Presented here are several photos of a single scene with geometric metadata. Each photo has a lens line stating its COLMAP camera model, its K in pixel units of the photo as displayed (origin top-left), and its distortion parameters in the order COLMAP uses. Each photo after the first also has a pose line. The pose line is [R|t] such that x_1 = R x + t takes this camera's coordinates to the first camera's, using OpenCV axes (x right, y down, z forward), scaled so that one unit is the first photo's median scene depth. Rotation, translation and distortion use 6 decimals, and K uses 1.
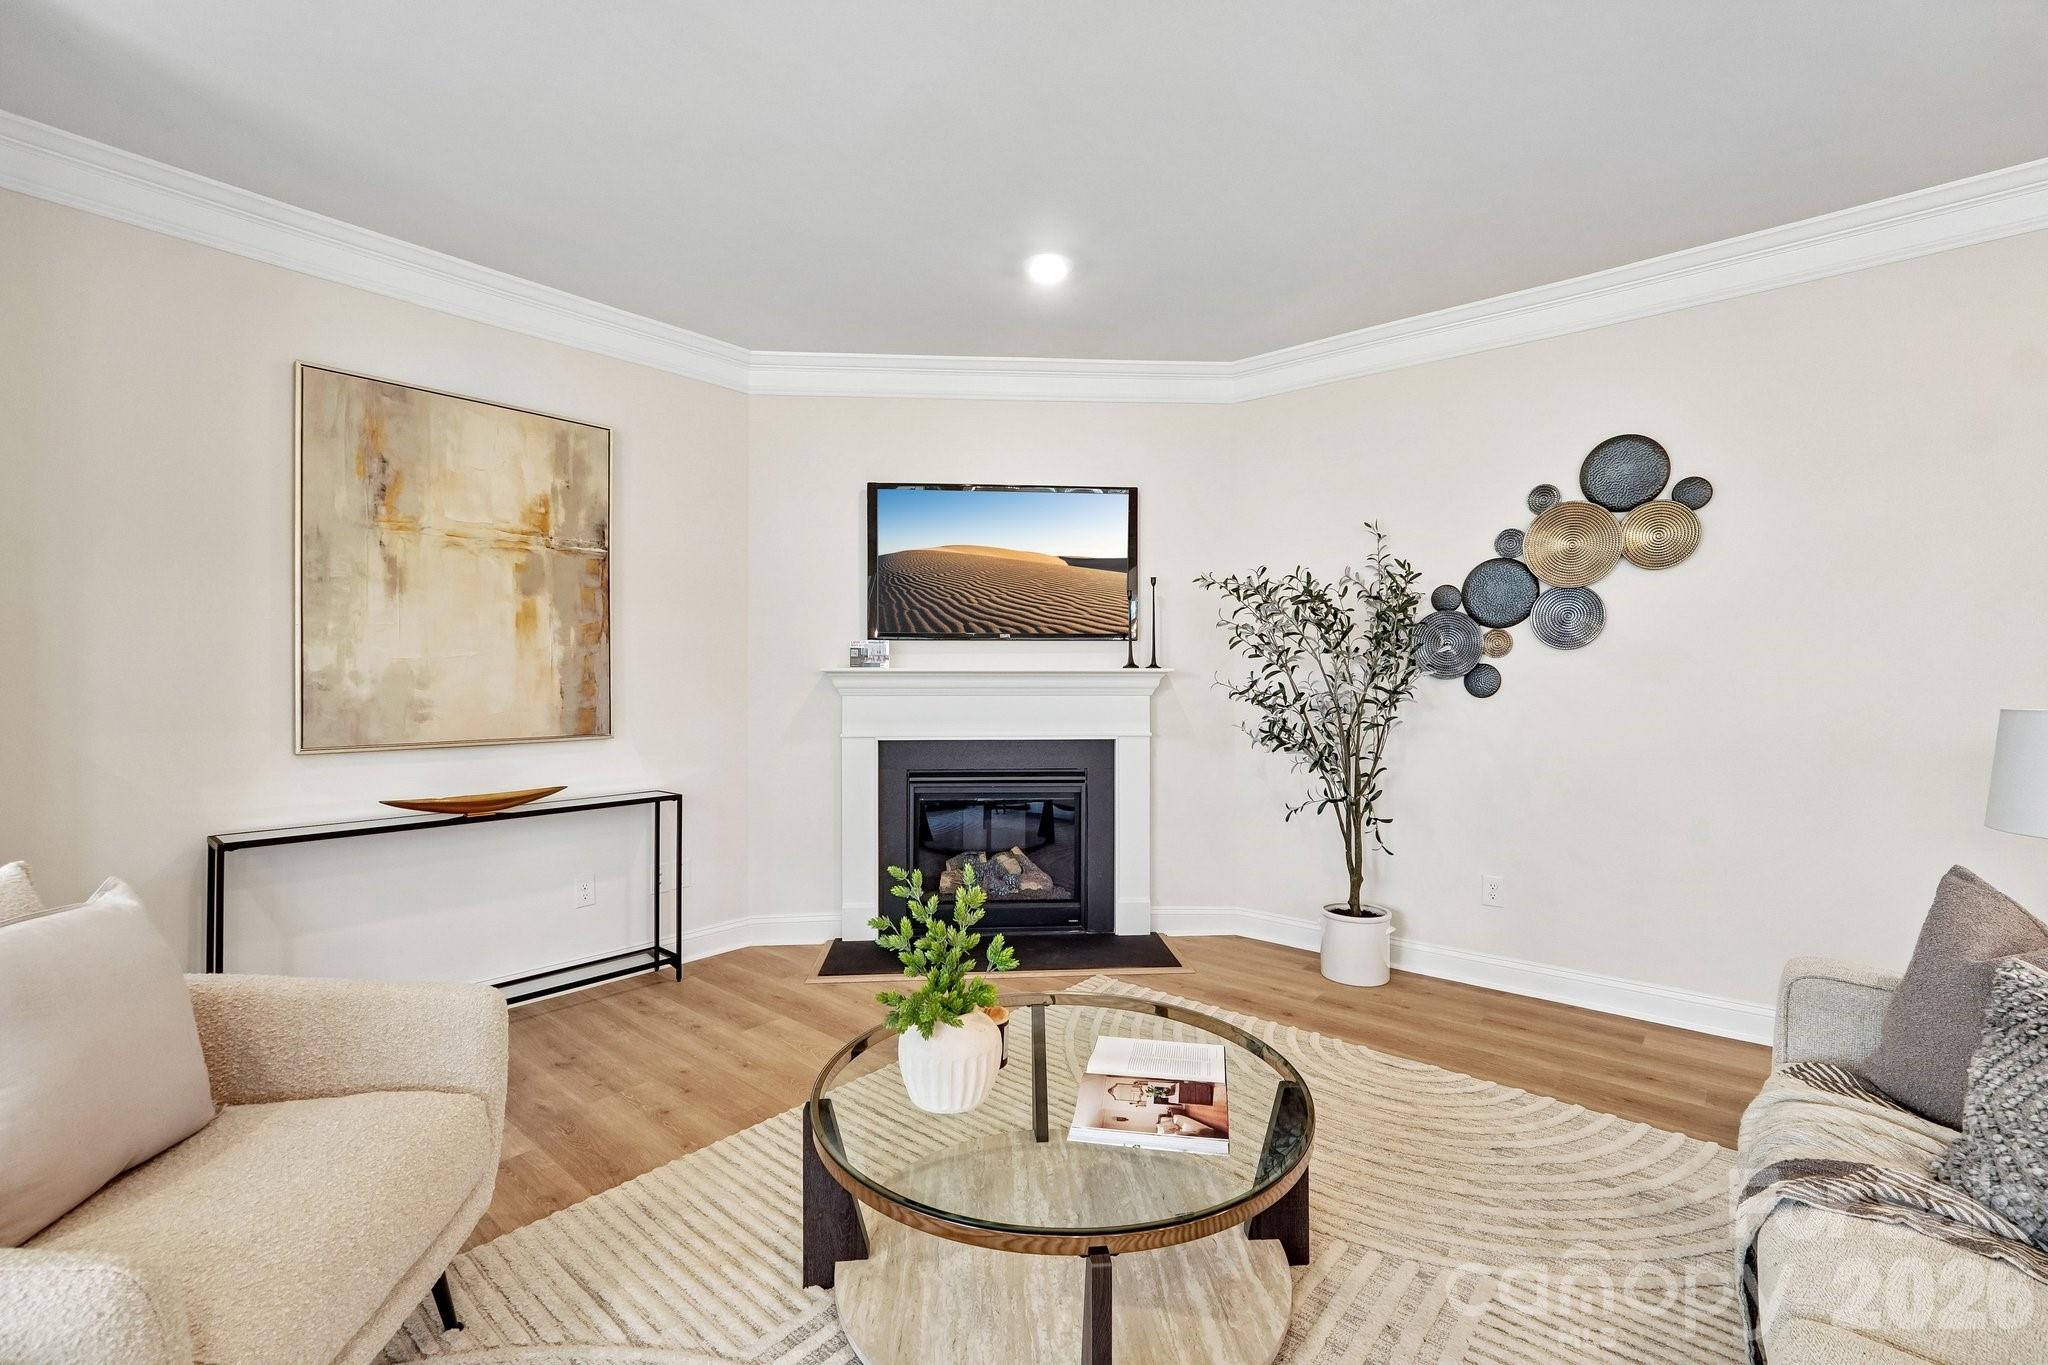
lens RADIAL K [[870.0, 0, 1025.0], [0, 870.0, 679.6], [0, 0, 1]] dist [-0.016598, 0.003935]
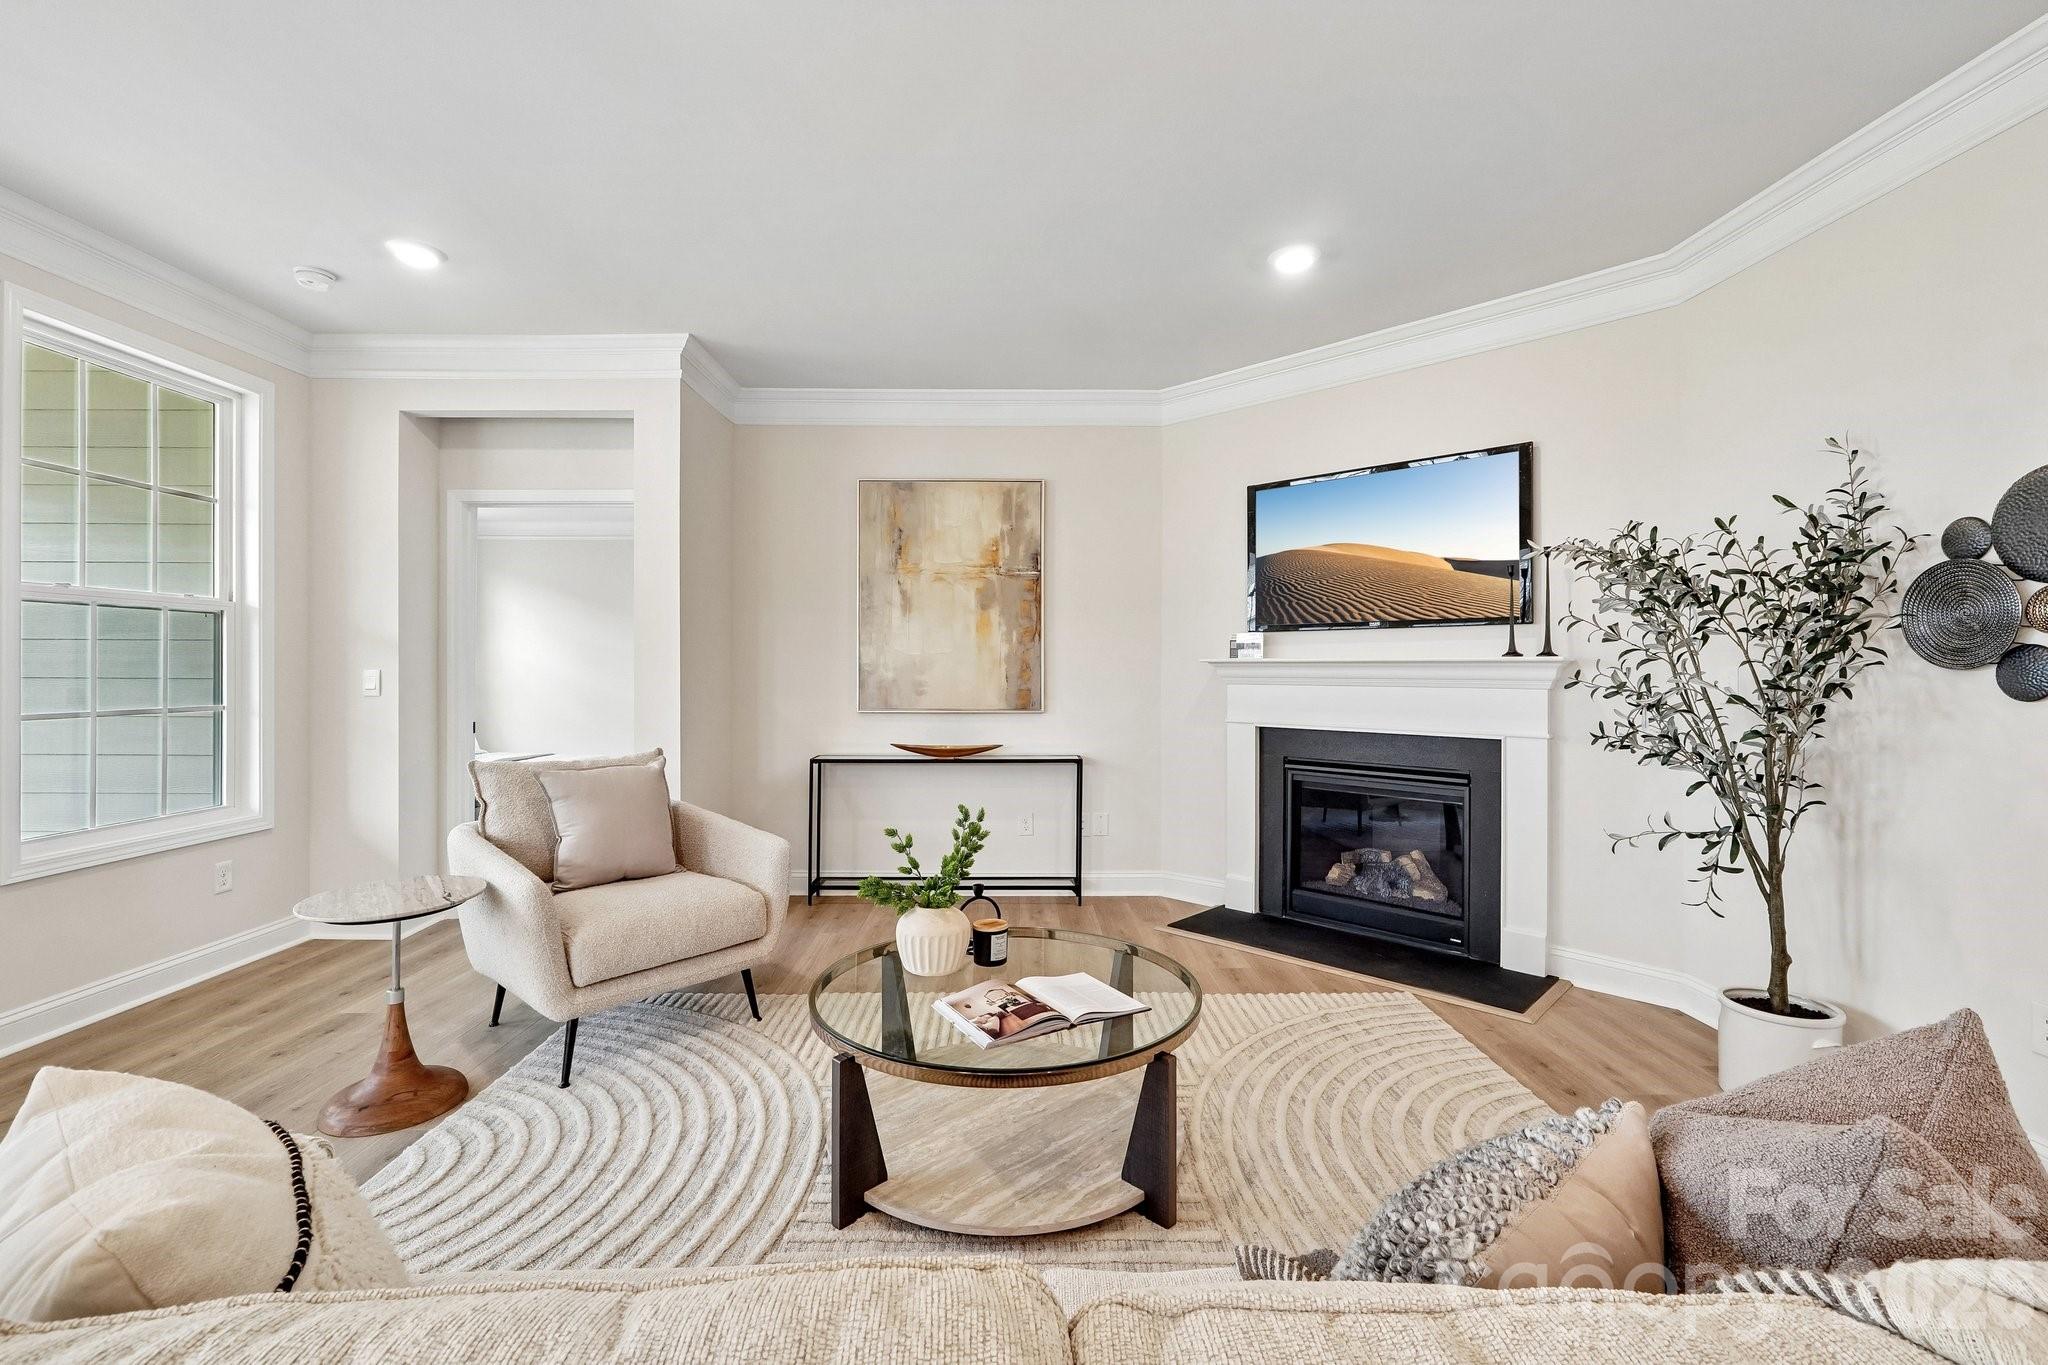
lens RADIAL K [[870.0, 0, 1017.3], [0, 870.0, 666.5], [0, 0, 1]] dist [-0.016598, 0.003935]
pose [[0.657474, -0.000095, -0.753477, 0.518117], [-0.003869, 0.999986, -0.003502, 0.001611], [0.753467, 0.005218, 0.657465, 0.091391]]
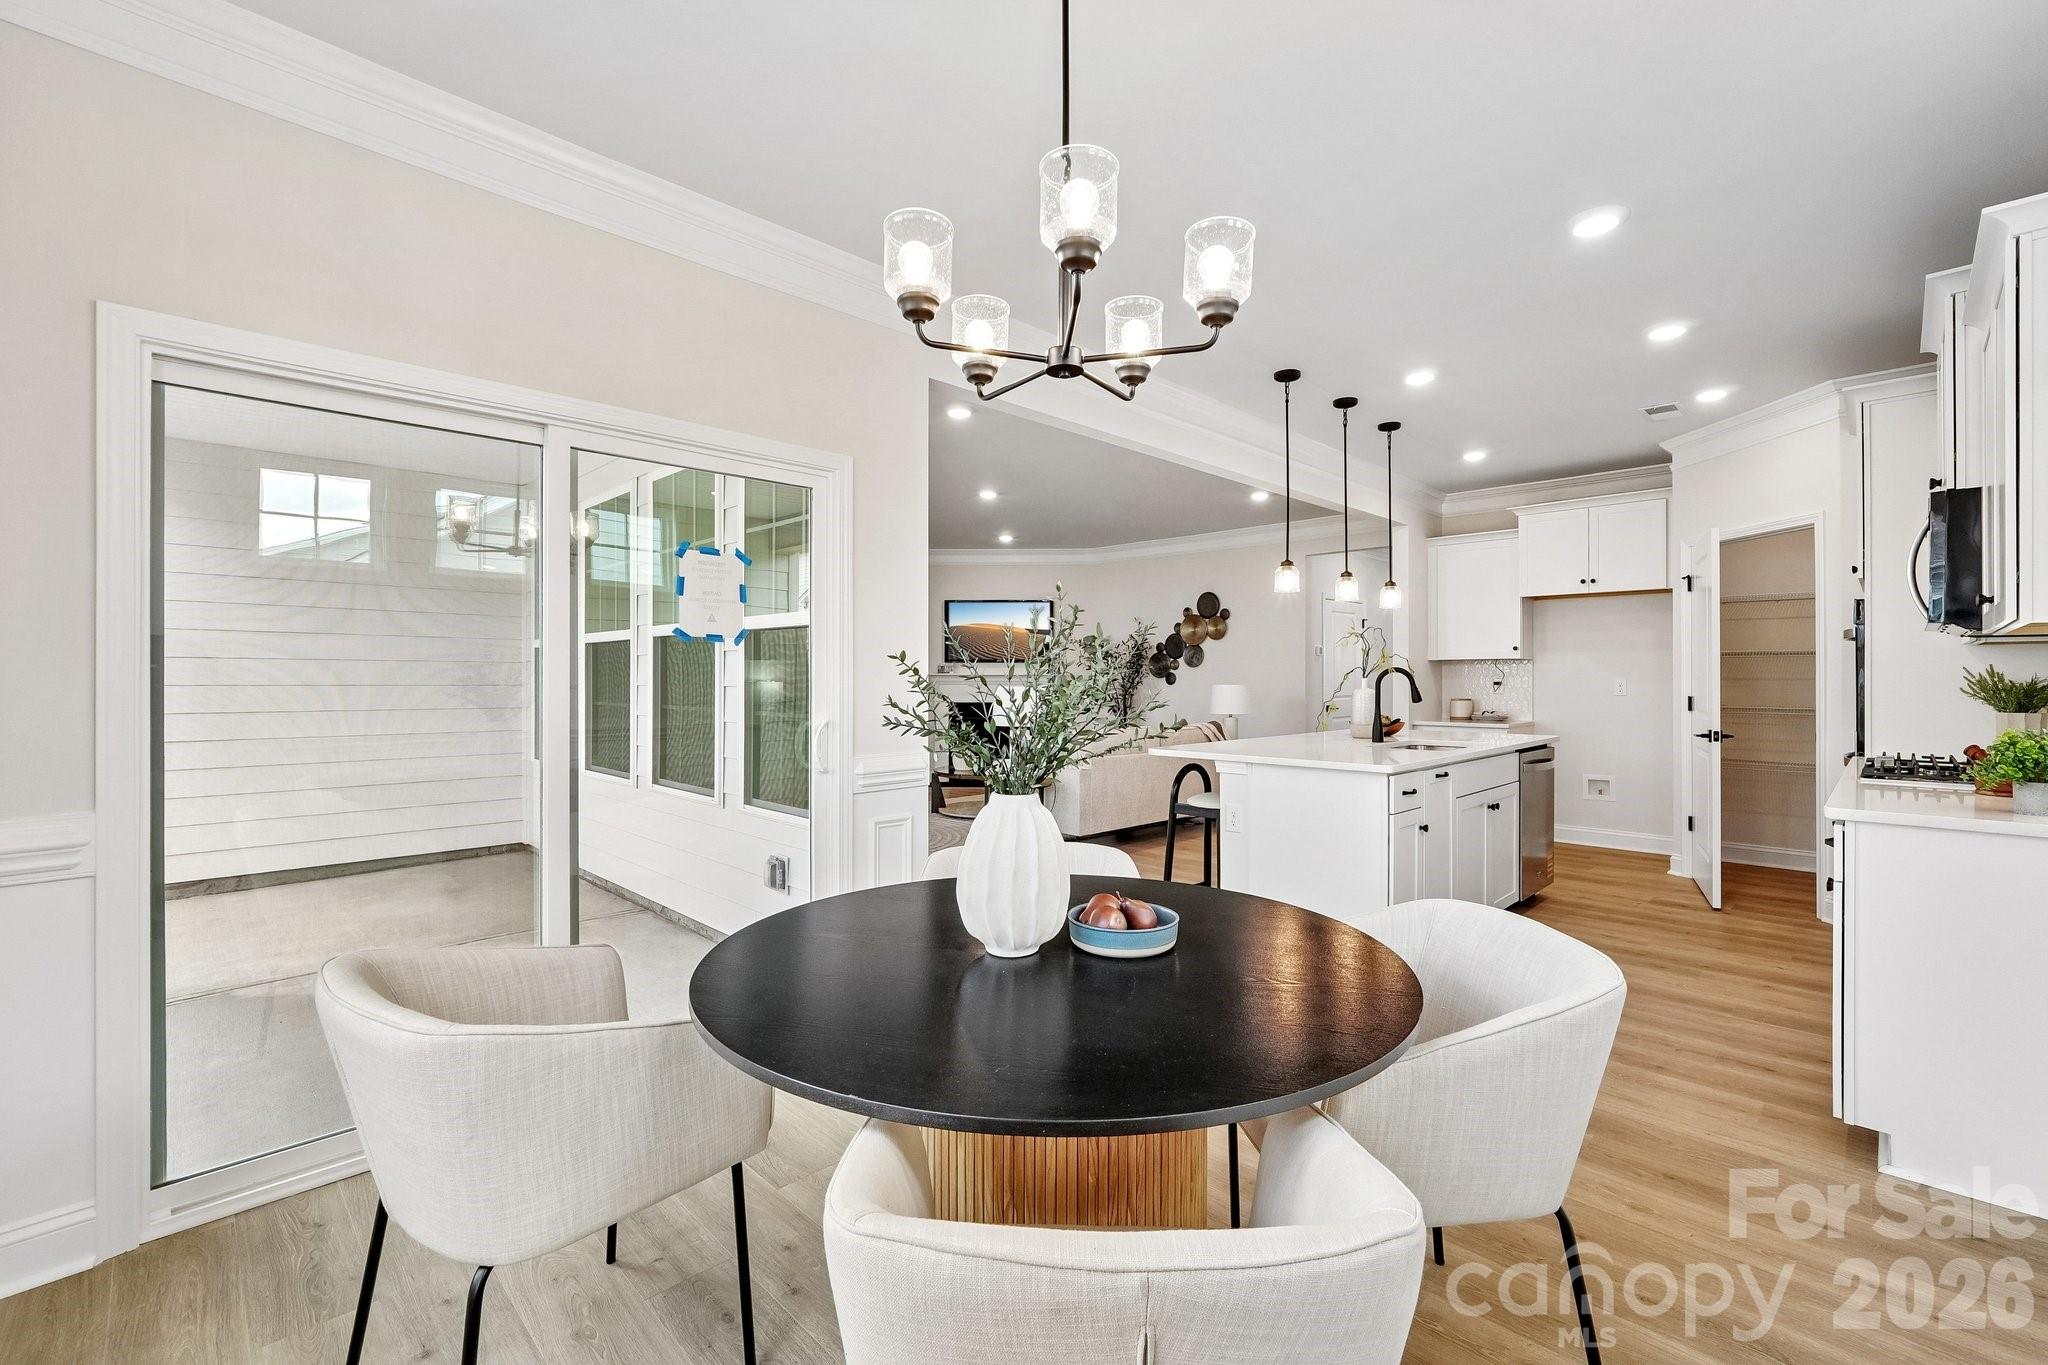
lens RADIAL K [[870.0, 0, 1018.9], [0, 870.0, 675.5], [0, 0, 1]] dist [-0.016598, 0.003935]
pose [[0.996316, 0.002003, -0.085730, 0.292014], [-0.002521, 0.999979, -0.005938, 0.008750], [0.085717, 0.006132, 0.996301, -1.742060]]
